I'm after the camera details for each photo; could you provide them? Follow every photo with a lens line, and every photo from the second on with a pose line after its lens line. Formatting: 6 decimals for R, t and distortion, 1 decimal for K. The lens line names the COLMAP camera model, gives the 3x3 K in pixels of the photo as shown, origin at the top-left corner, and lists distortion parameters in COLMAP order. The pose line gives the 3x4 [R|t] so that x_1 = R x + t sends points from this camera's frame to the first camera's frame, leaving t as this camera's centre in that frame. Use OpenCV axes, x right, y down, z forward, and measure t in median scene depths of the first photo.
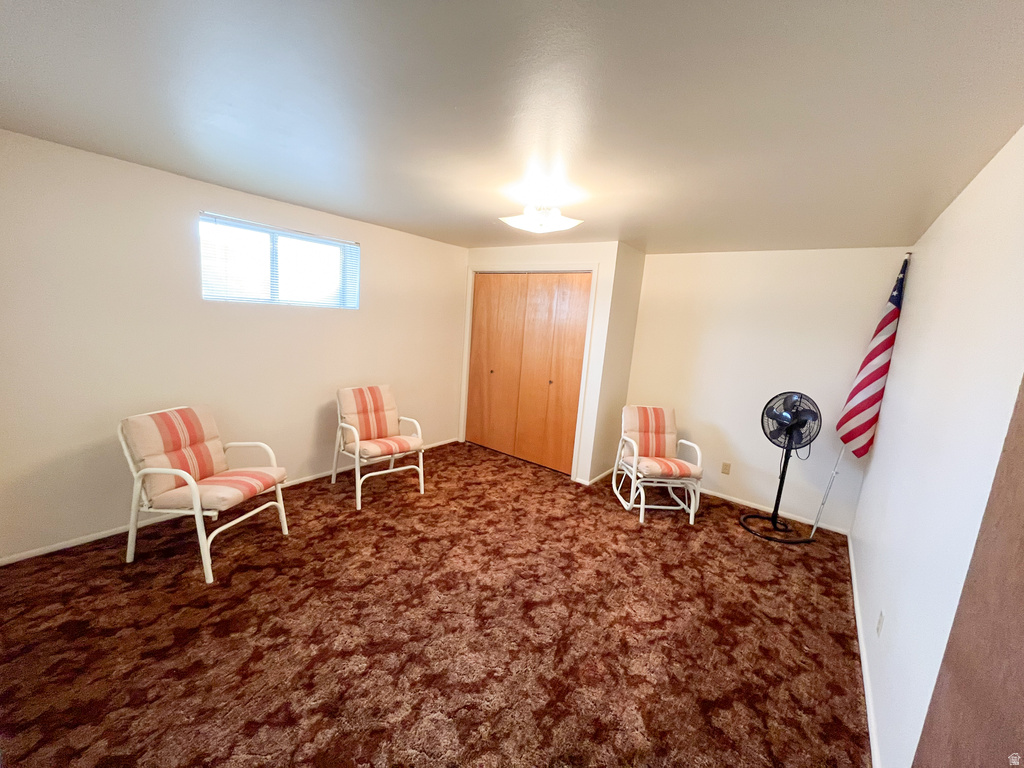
lens RADIAL K [[415.9, 0, 508.9], [0, 415.9, 384.8], [0, 0, 1]] dist [-0.006633, -0.001155]
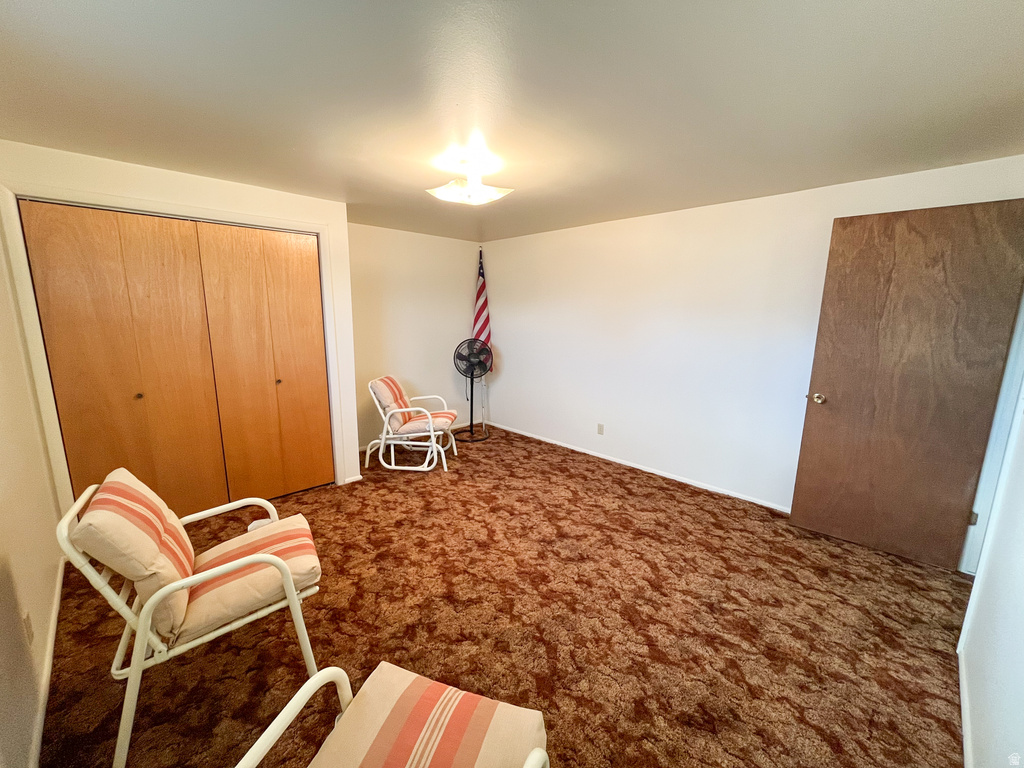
lens RADIAL K [[415.9, 0, 509.5], [0, 415.9, 384.8], [0, 0, 1]] dist [-0.006633, -0.001155]
pose [[0.134344, -0.248691, 0.959221, -0.833535], [0.158515, 0.960924, 0.226931, -0.155471], [-0.978174, 0.121564, 0.168515, 0.724673]]
